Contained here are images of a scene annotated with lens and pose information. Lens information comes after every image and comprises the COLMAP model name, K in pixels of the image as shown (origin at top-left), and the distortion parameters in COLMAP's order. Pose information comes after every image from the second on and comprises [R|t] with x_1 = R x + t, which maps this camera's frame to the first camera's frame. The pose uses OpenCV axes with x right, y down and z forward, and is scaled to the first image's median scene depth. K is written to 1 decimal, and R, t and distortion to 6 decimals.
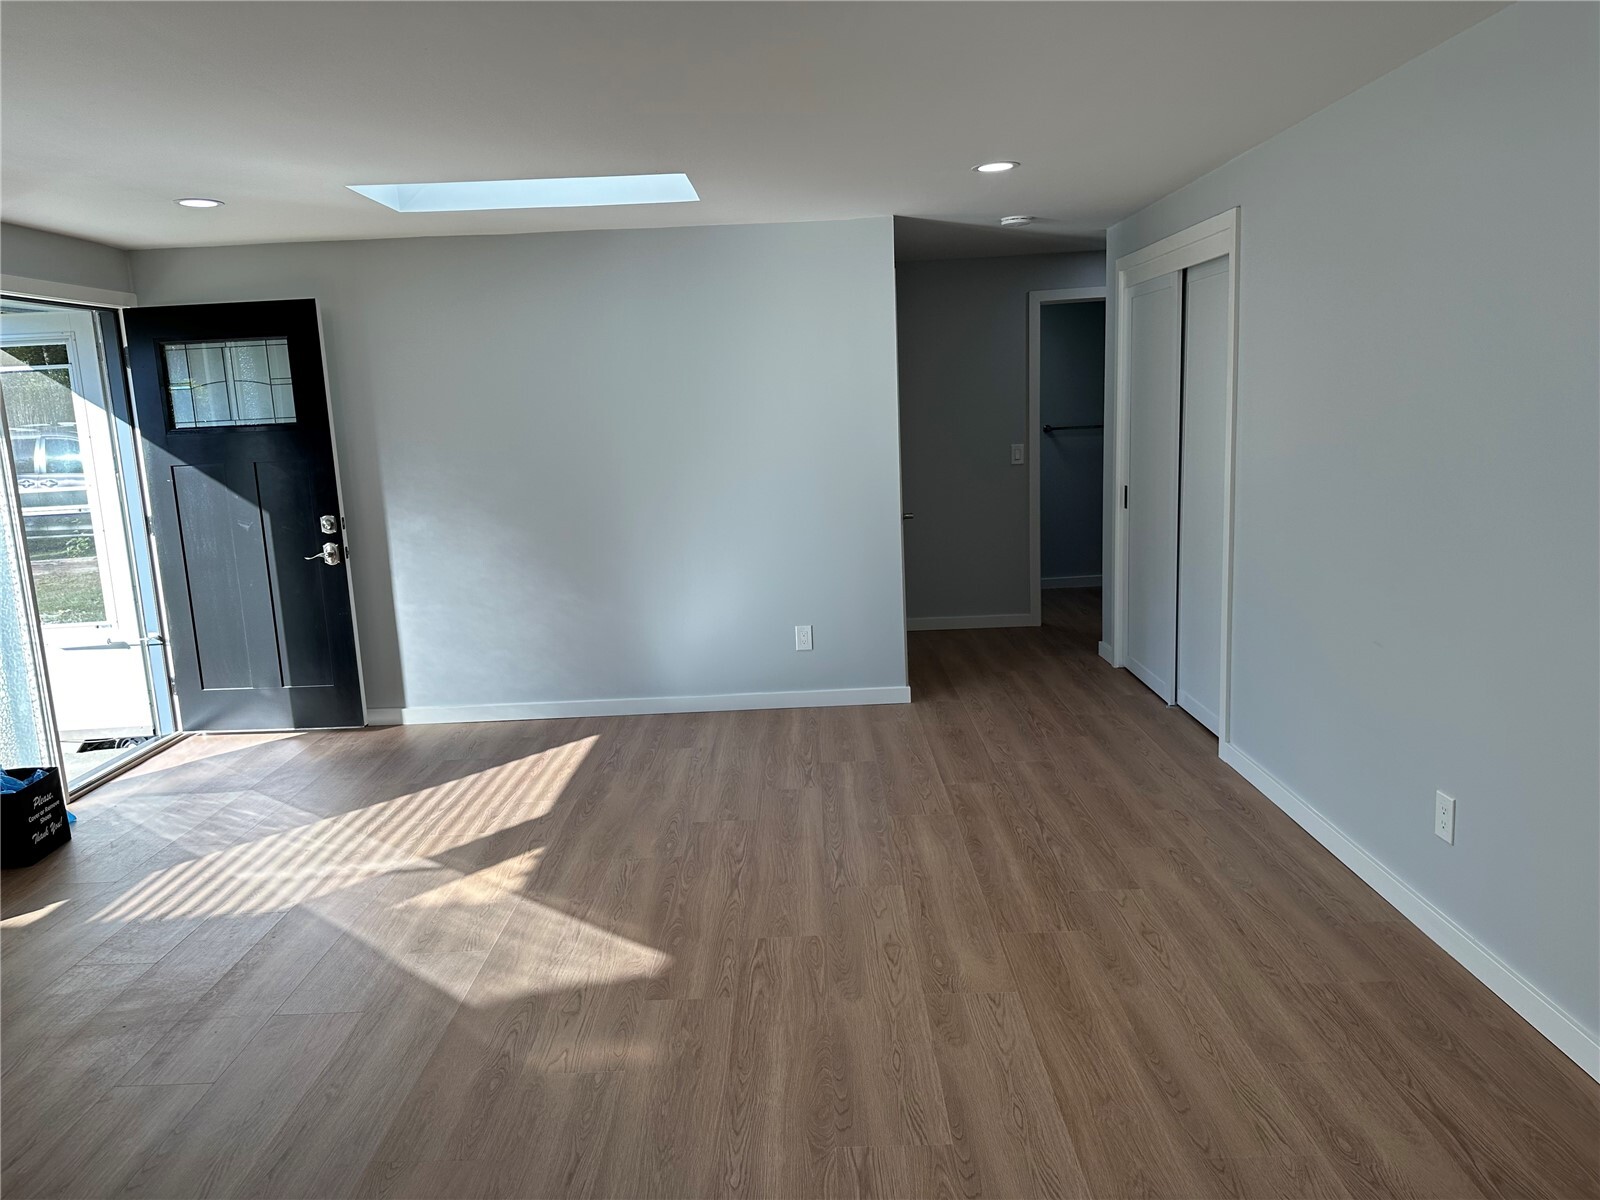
lens RADIAL K [[1108.5, 0, 772.3], [0, 1108.5, 595.9], [0, 0, 1]] dist [0.101785, -0.082016]
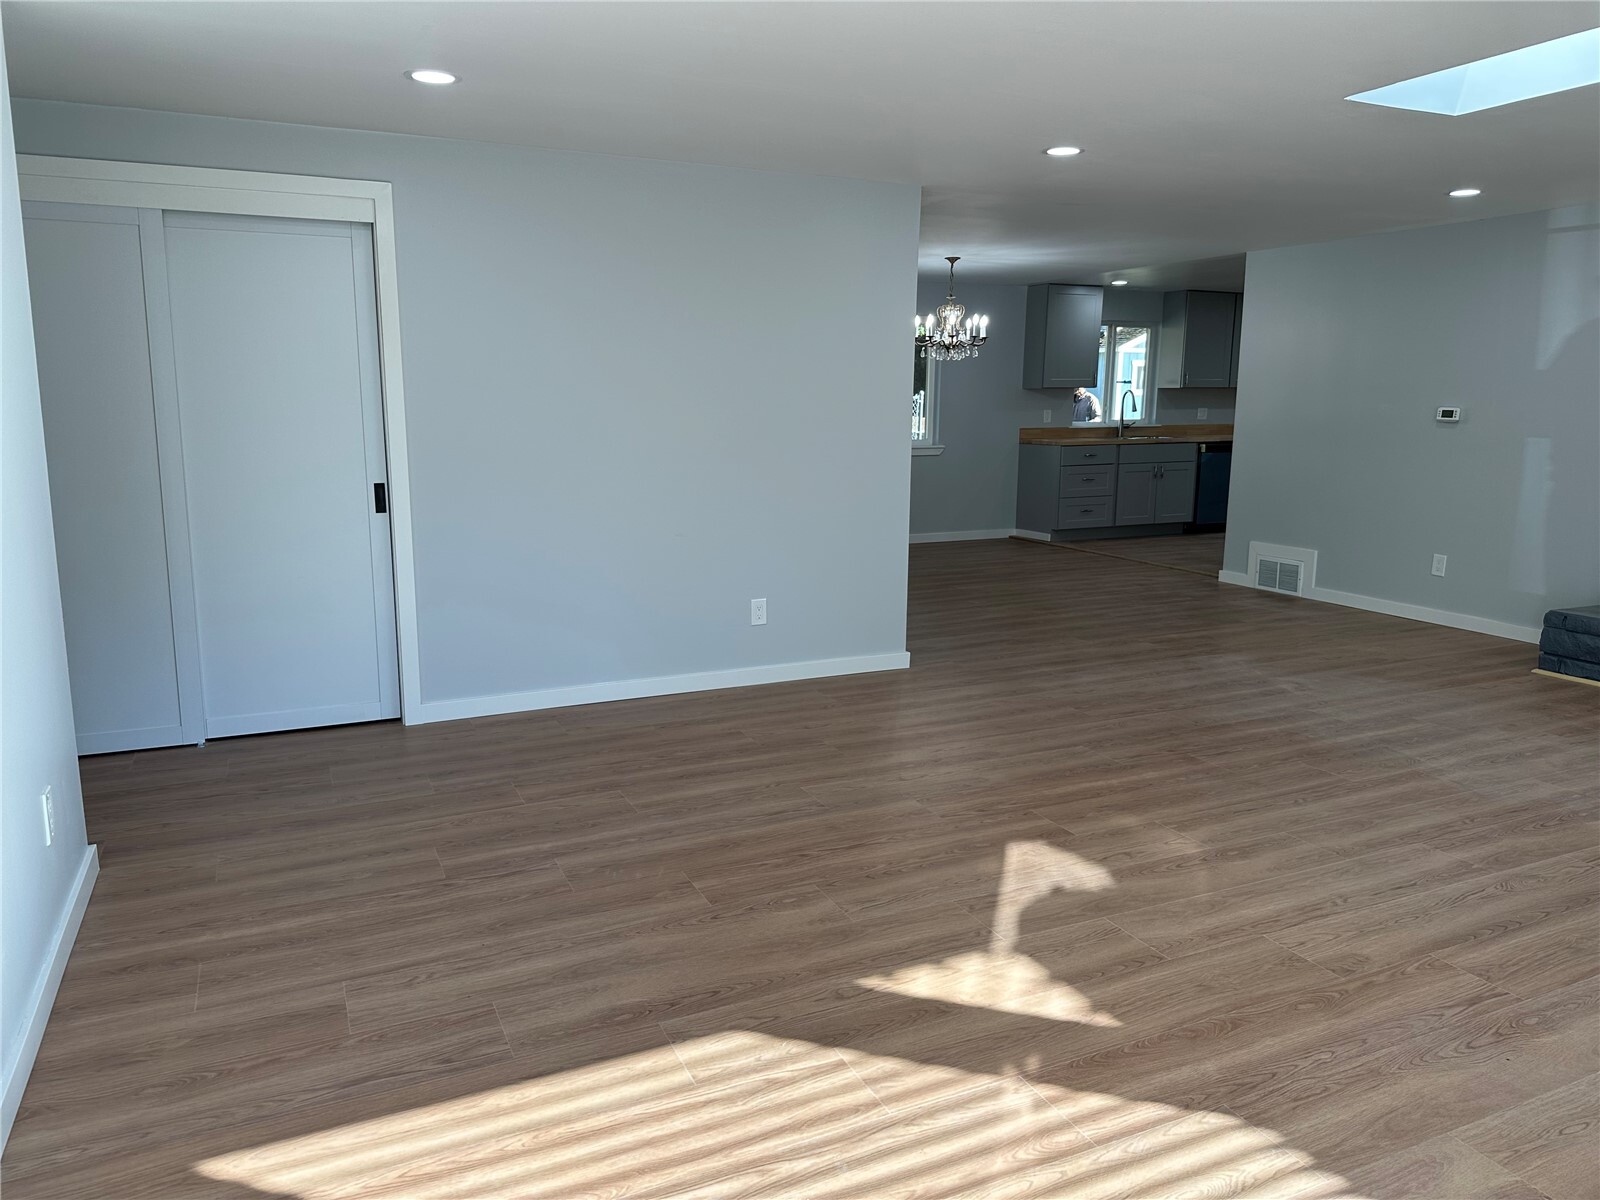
lens RADIAL K [[1108.5, 0, 772.3], [0, 1108.5, 595.9], [0, 0, 1]] dist [0.101785, -0.082016]
pose [[-0.425388, -0.118222, 0.897256, -0.660427], [0.168913, 0.963638, 0.207050, -0.128767], [-0.889108, 0.239635, -0.389951, 1.084006]]
